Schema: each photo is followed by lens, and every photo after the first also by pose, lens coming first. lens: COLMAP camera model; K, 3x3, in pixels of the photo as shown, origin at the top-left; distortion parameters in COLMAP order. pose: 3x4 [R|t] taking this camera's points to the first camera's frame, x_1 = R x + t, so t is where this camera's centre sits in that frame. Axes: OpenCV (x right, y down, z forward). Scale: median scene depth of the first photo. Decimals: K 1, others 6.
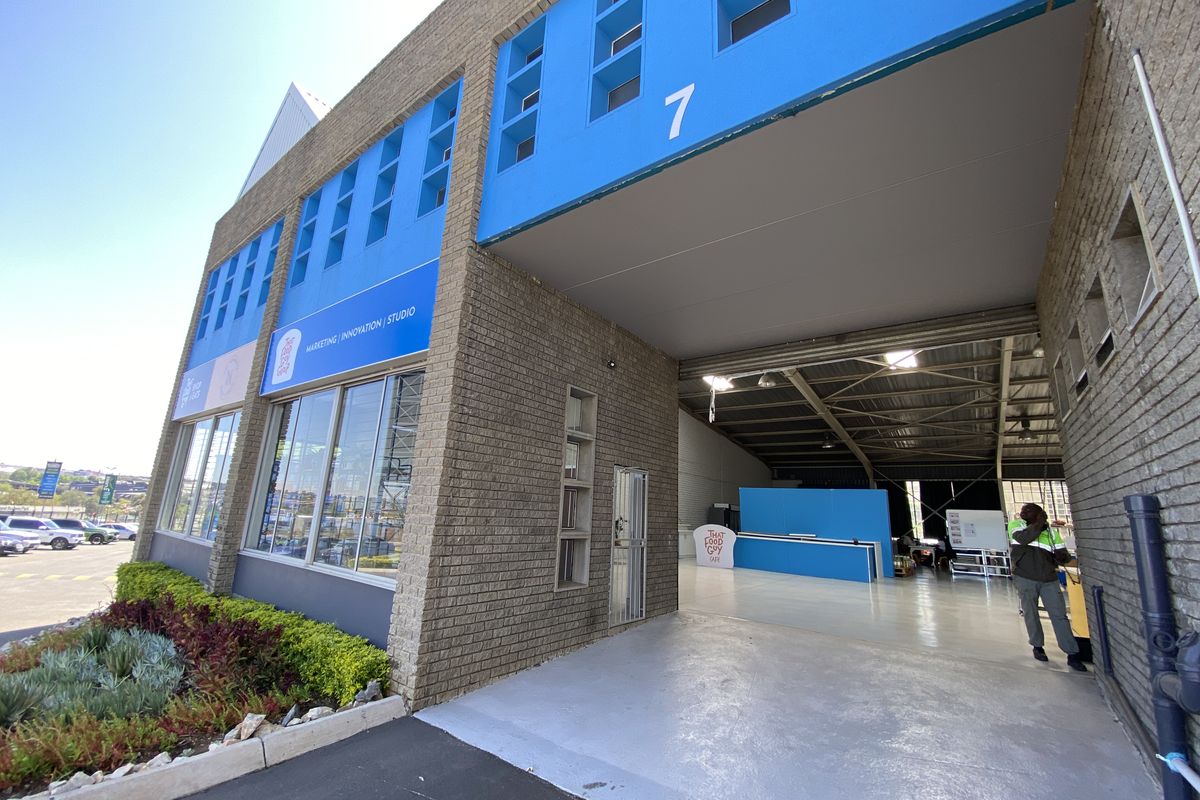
lens RADIAL K [[484.4, 0, 594.1], [0, 484.4, 397.8], [0, 0, 1]] dist [-0.010850, -0.000490]
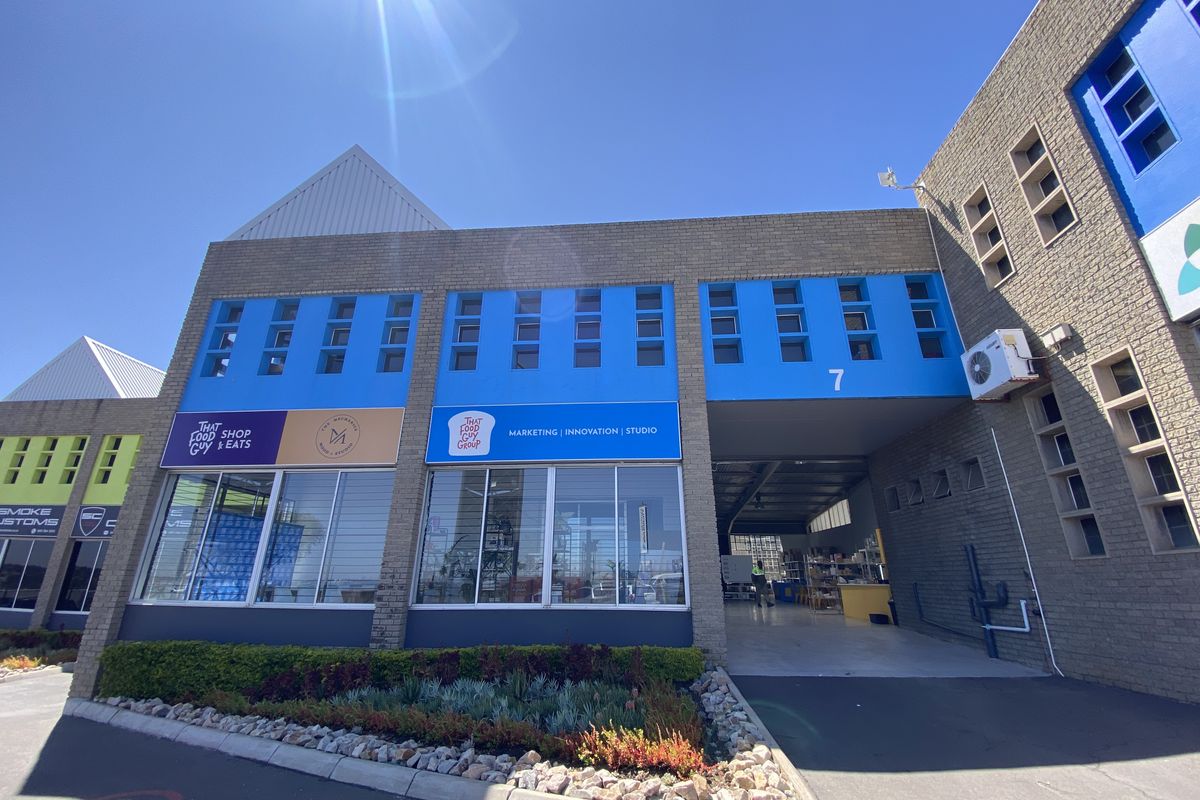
lens RADIAL K [[466.1, 0, 600.7], [0, 466.1, 385.3], [0, 0, 1]] dist [0.012816, -0.000056]
pose [[0.838789, 0.163873, 0.519210, -0.389241], [-0.092673, 0.982685, -0.160441, -0.016481], [-0.536512, 0.086459, 0.839452, -0.059624]]
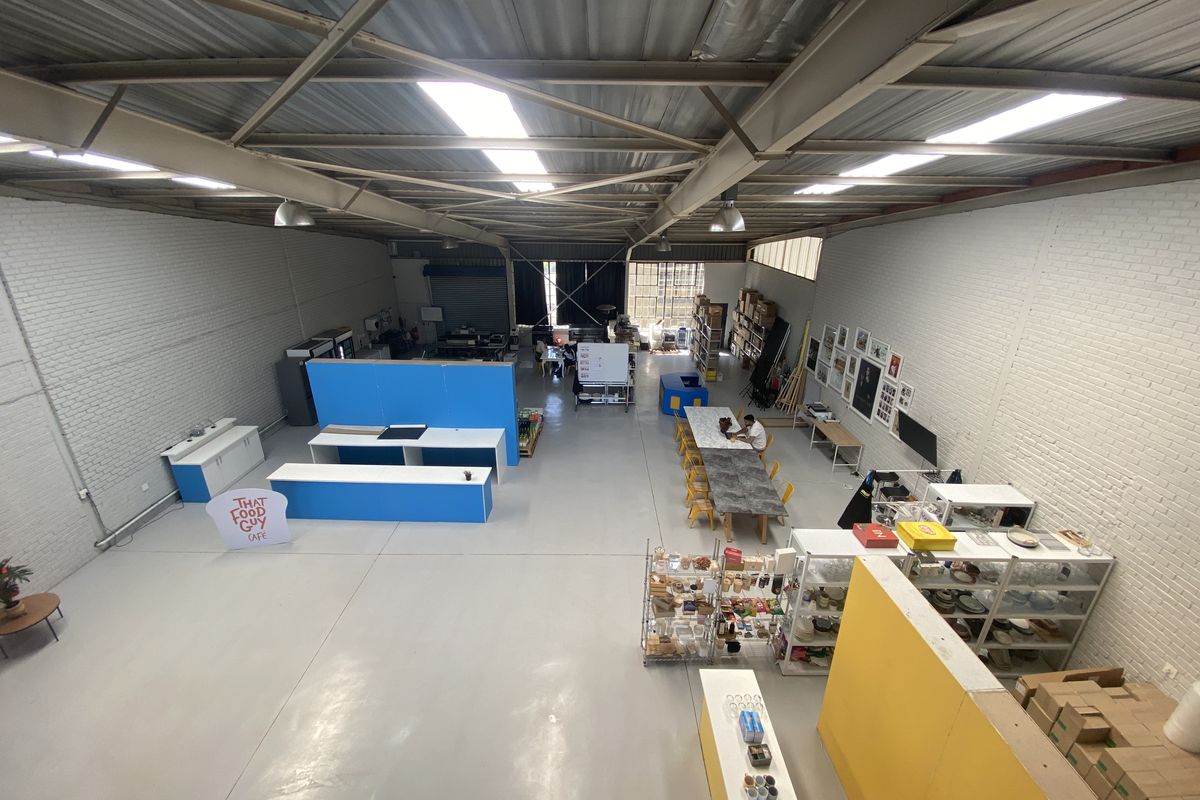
lens RADIAL K [[488.3, 0, 596.5], [0, 488.3, 404.3], [0, 0, 1]] dist [0.002202, 0.000104]
pose [[0.795397, -0.258260, 0.548311, 0.226874], [-0.110092, 0.828058, 0.549727, -0.144121], [-0.596006, -0.497616, 0.630203, 0.339631]]
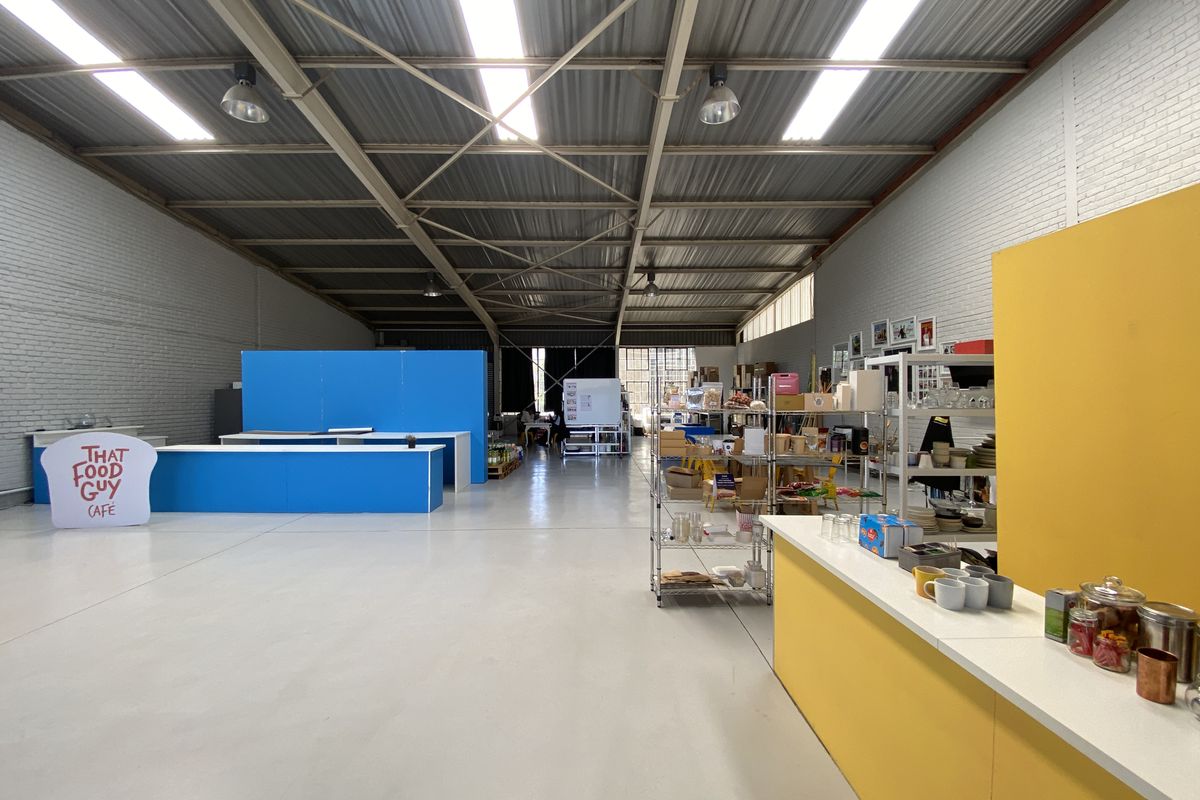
lens RADIAL K [[484.4, 0, 594.1], [0, 484.4, 397.8], [0, 0, 1]] dist [-0.010850, -0.000490]
pose [[0.789040, -0.054931, 0.611881, 0.262608], [-0.100079, 0.971197, 0.216243, 0.079897], [-0.606135, -0.231861, 0.760816, 0.333493]]
